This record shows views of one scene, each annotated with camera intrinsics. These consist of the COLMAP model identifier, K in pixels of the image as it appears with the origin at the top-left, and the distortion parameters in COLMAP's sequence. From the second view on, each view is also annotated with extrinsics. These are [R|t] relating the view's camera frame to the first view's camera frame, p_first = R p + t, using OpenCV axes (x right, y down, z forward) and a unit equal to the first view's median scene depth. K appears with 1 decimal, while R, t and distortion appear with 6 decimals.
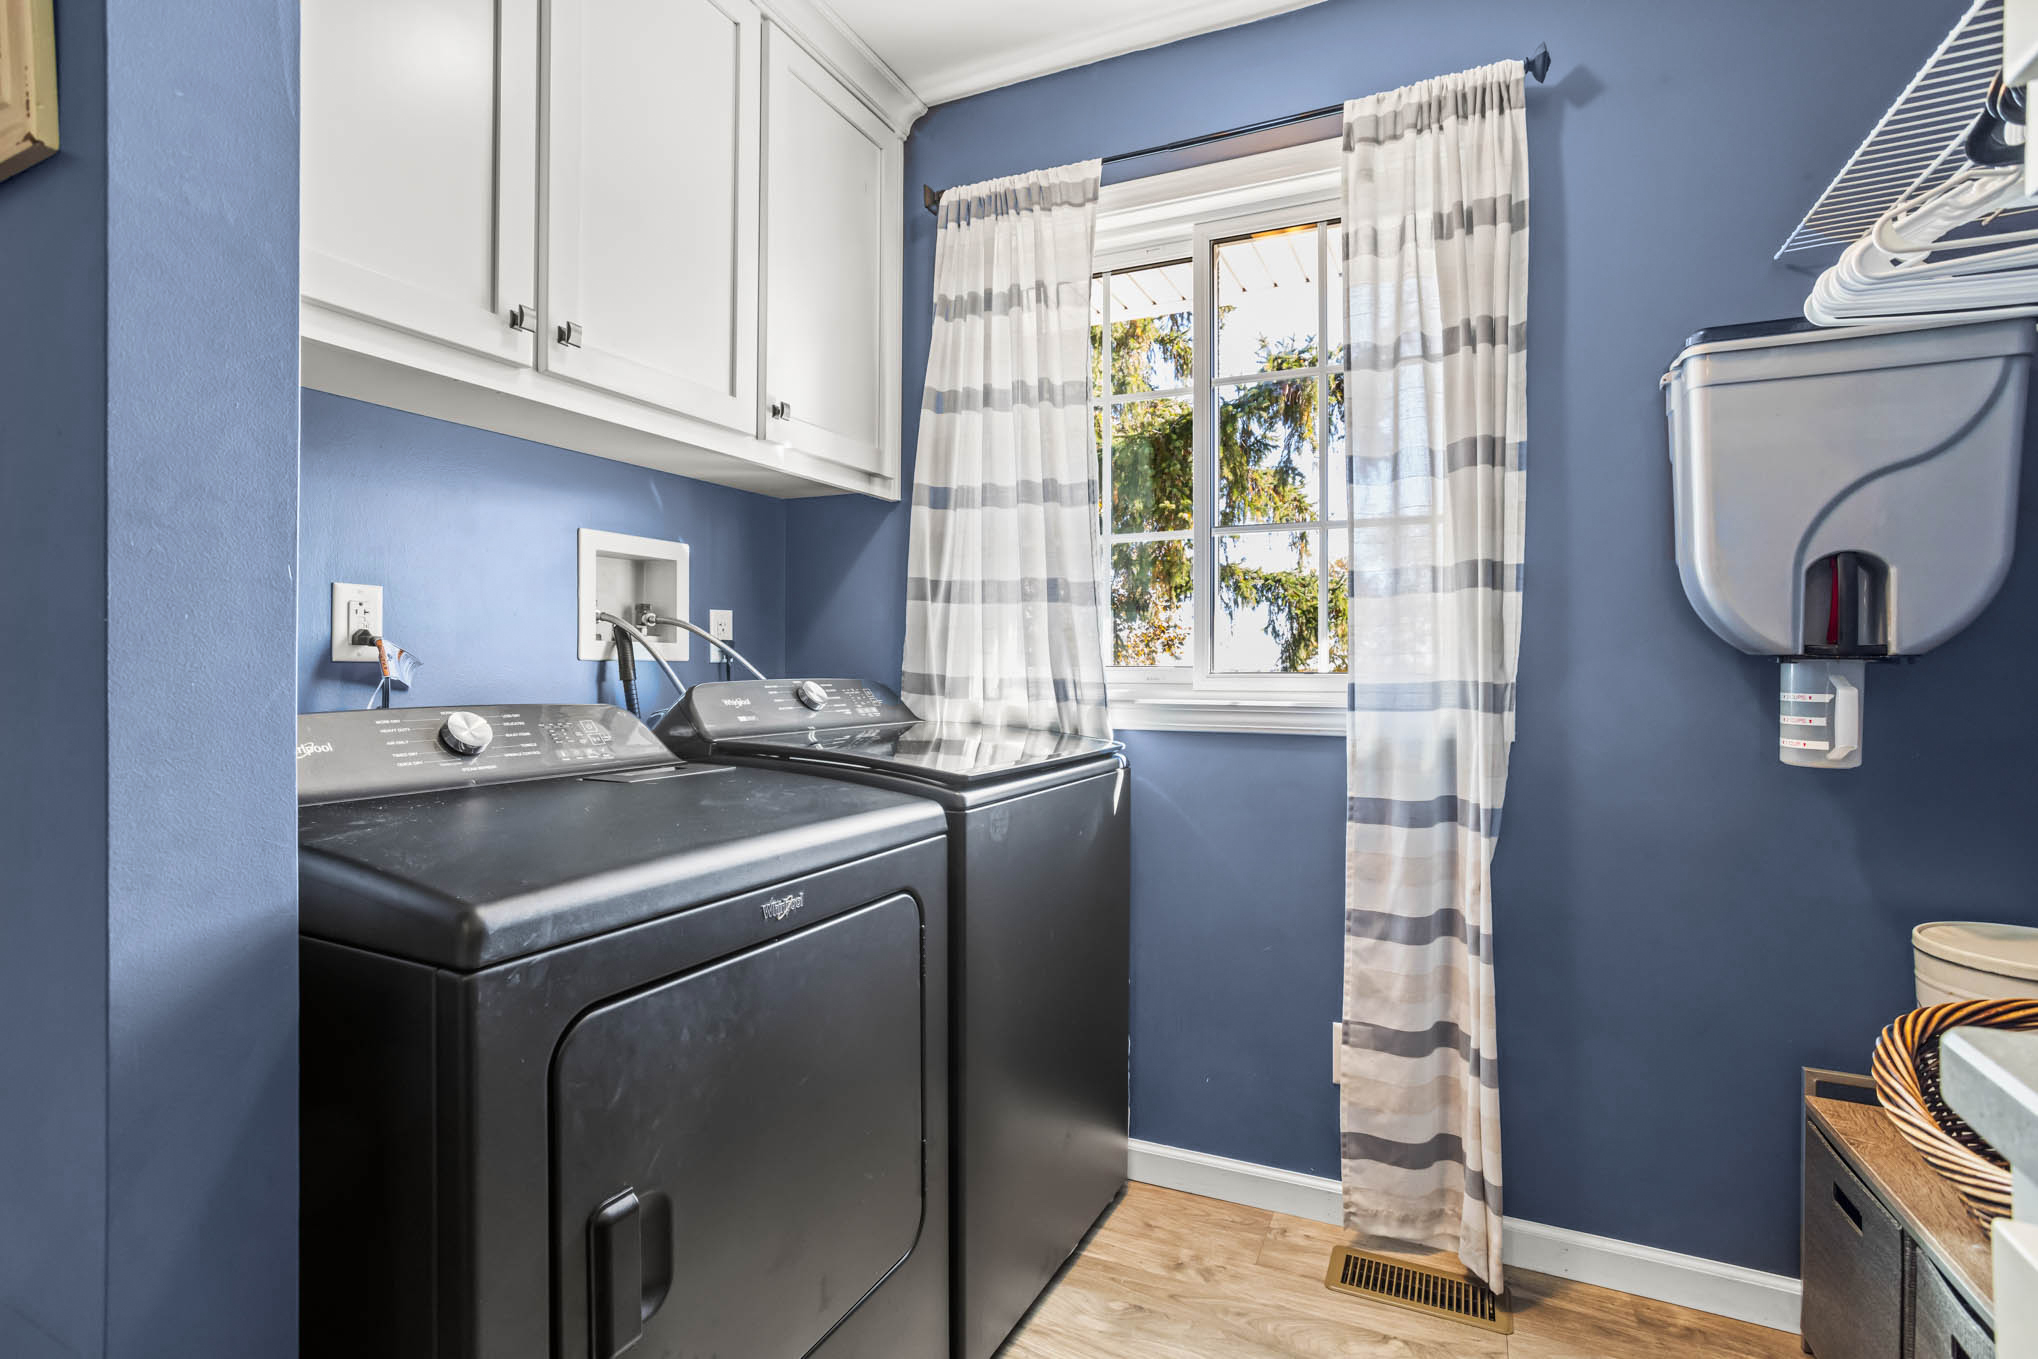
lens RADIAL K [[992.1, 0, 1011.7], [0, 992.1, 681.2], [0, 0, 1]] dist [-0.049333, 0.028674]
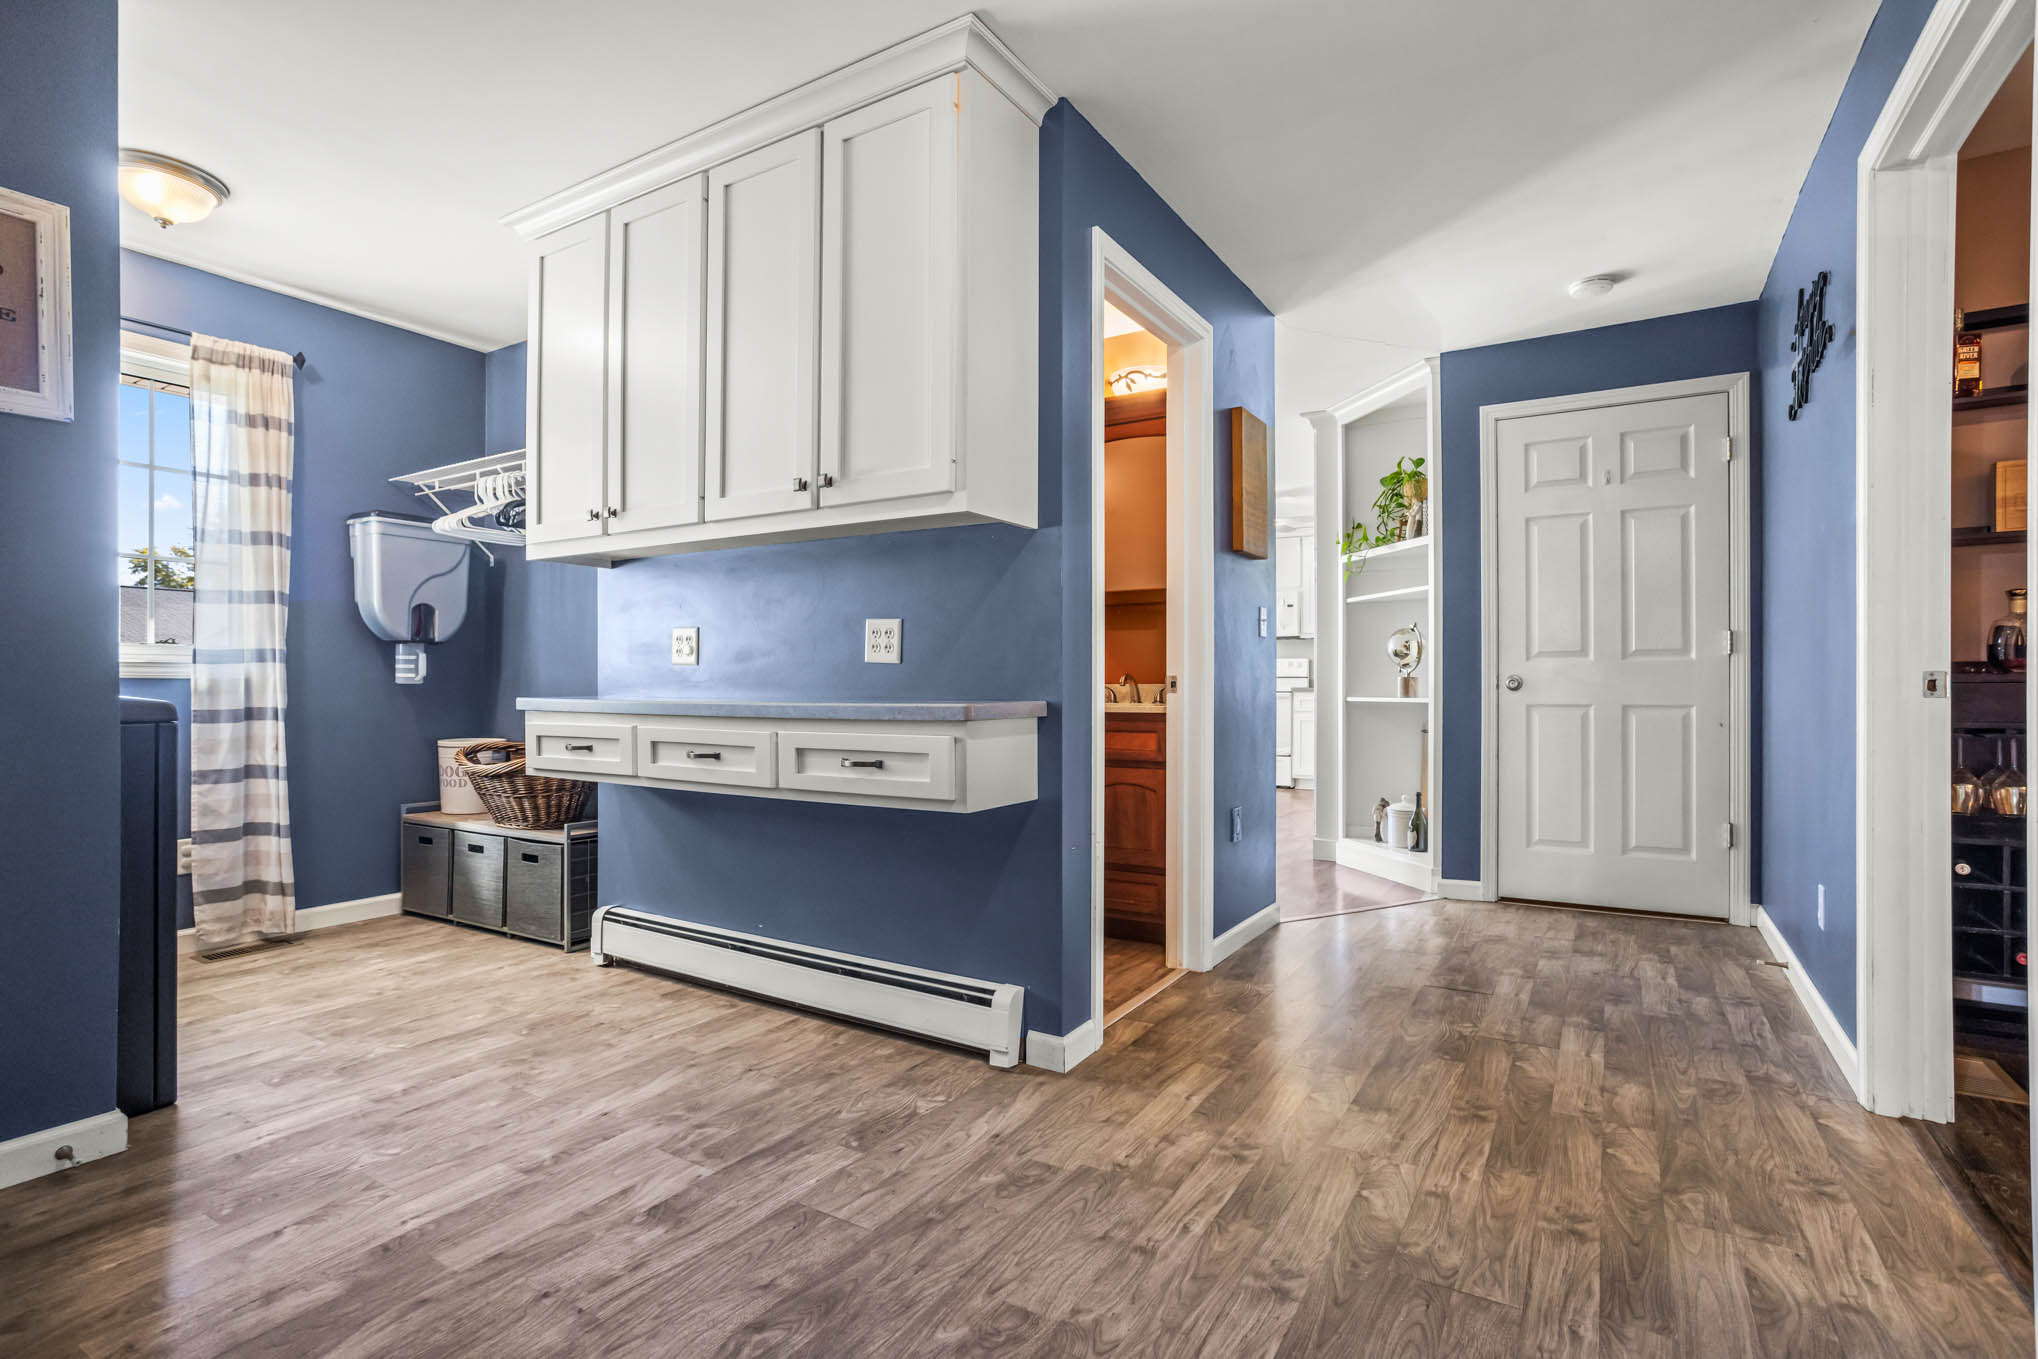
lens RADIAL K [[992.1, 0, 1006.9], [0, 992.1, 683.9], [0, 0, 1]] dist [-0.049333, 0.028674]
pose [[0.116444, -0.009389, 0.993153, -1.338309], [0.000579, 0.999956, 0.009385, 0.053620], [-0.993197, -0.000518, 0.116444, -0.756732]]
